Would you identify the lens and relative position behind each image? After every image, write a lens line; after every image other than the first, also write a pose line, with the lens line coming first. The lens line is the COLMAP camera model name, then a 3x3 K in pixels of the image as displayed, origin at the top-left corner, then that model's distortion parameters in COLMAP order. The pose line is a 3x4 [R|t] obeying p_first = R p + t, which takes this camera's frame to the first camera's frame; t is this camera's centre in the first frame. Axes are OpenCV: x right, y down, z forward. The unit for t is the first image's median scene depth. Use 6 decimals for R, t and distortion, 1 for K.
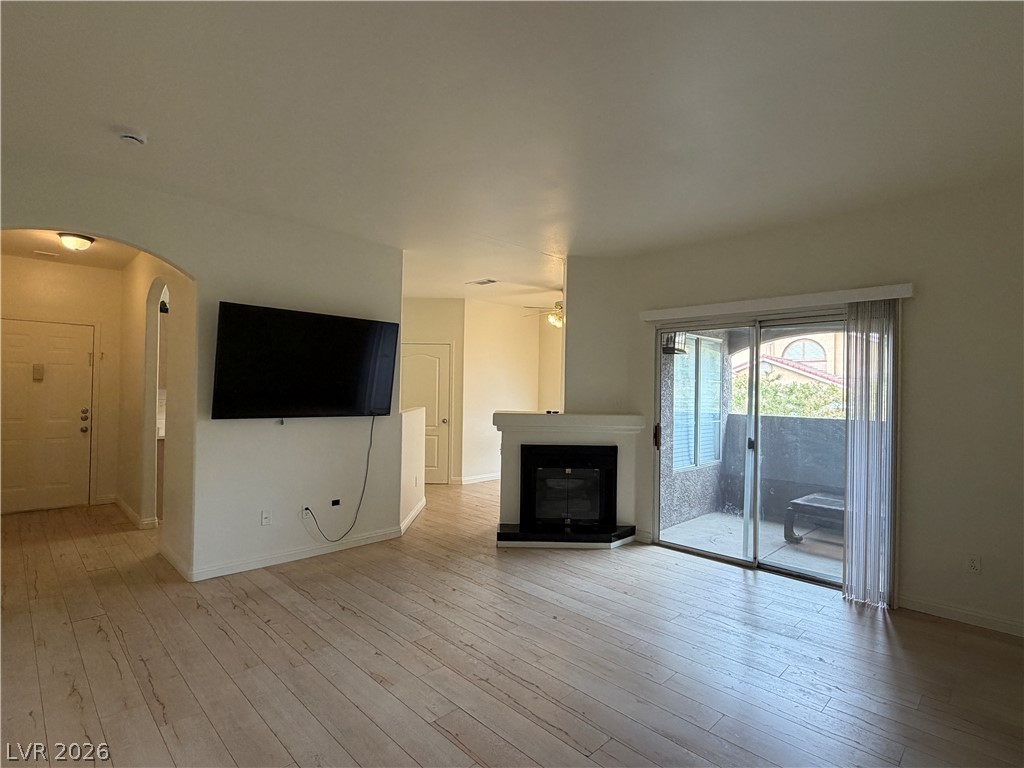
lens RADIAL K [[519.2, 0, 512.0], [0, 519.2, 384.0], [0, 0, 1]] dist [0.000506, -0.000421]
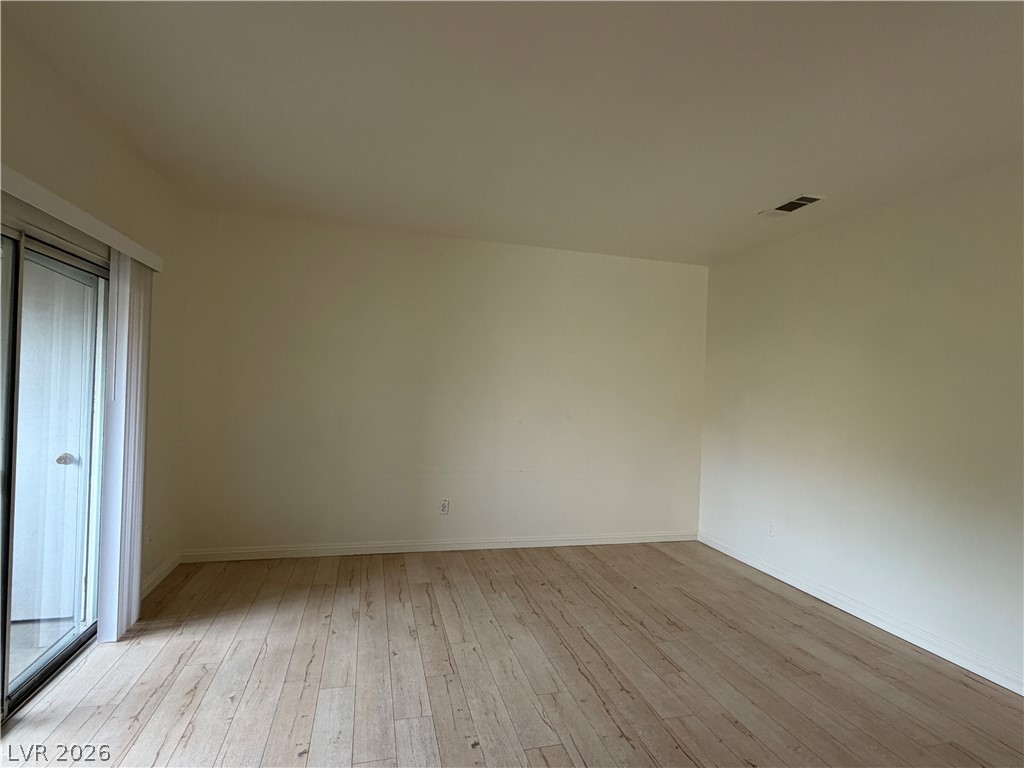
lens RADIAL K [[519.2, 0, 512.0], [0, 519.2, 384.0], [0, 0, 1]] dist [0.000506, -0.000421]
pose [[-0.869666, -0.050126, 0.491089, -0.331453], [-0.057318, 0.998356, 0.000399, -0.004391], [-0.490302, -0.027801, -0.871109, 2.033388]]
